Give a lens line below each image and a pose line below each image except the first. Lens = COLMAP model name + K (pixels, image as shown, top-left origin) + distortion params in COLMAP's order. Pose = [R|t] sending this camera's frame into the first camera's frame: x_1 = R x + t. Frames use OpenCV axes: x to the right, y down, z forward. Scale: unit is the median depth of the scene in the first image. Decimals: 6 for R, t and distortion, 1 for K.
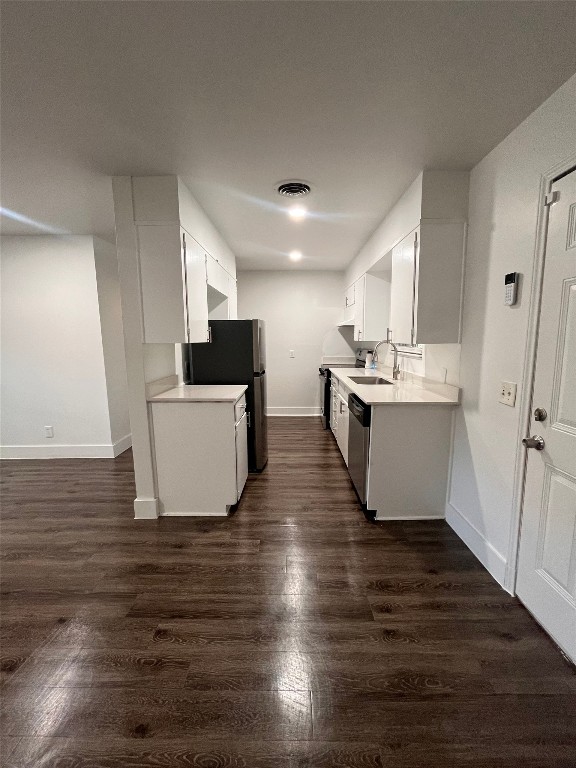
lens RADIAL K [[311.7, 0, 288.0], [0, 311.7, 384.0], [0, 0, 1]] dist [-0.000867, -0.000126]
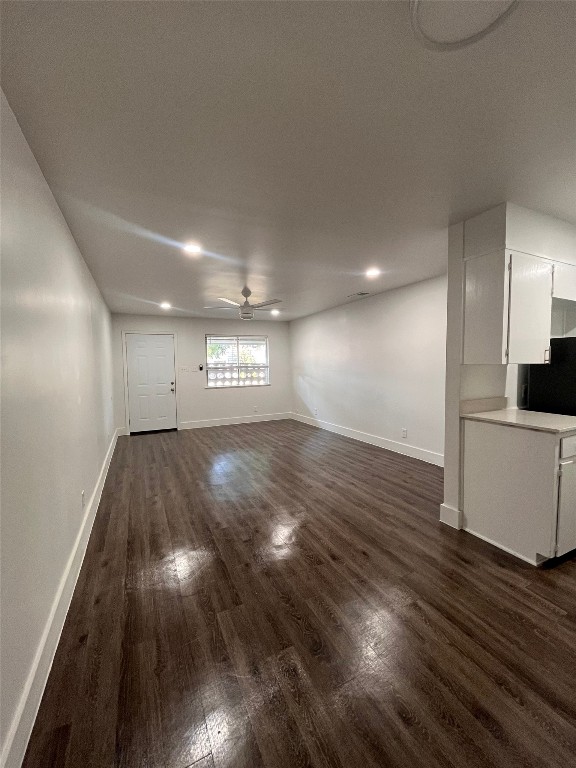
lens RADIAL K [[311.7, 0, 288.0], [0, 311.7, 384.0], [0, 0, 1]] dist [-0.000867, -0.000126]
pose [[0.441824, 0.054197, -0.895463, 0.244132], [-0.117615, 0.993057, 0.002072, 0.008241], [0.889358, 0.104404, 0.445131, -0.032254]]
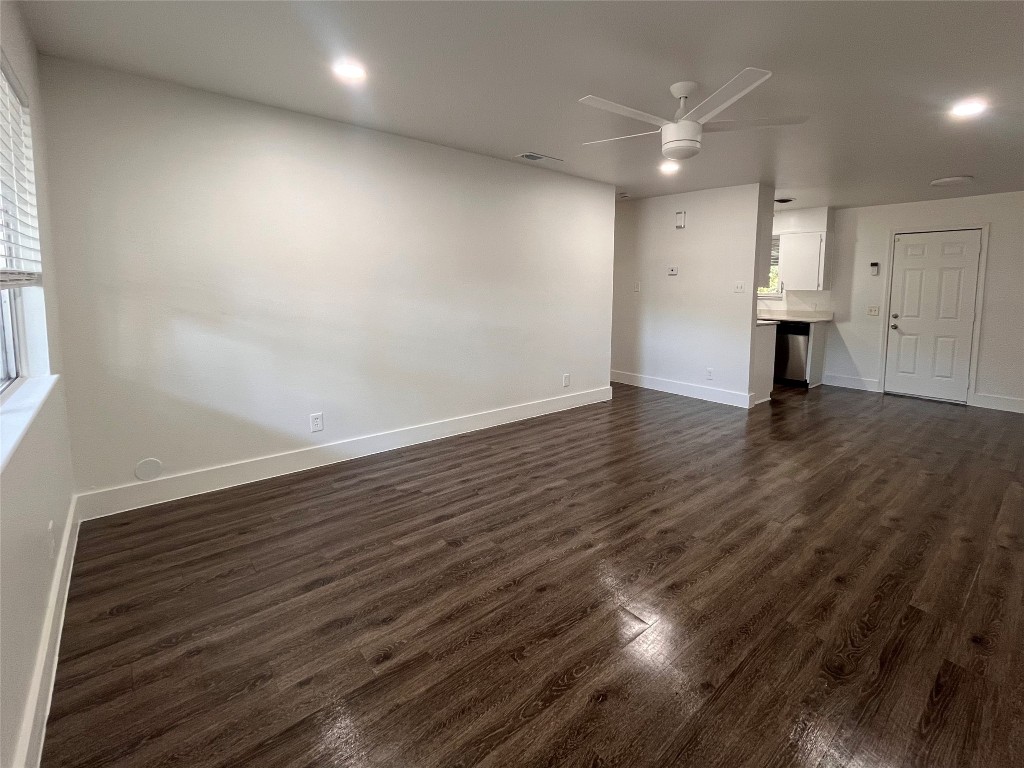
lens RADIAL K [[479.9, 0, 517.0], [0, 479.9, 331.5], [0, 0, 1]] dist [-0.002702, -0.000756]
pose [[0.756104, -0.045387, 0.652876, -2.723033], [0.074900, 0.997039, -0.017430, 0.035294], [-0.650151, 0.062080, 0.757264, -0.016231]]
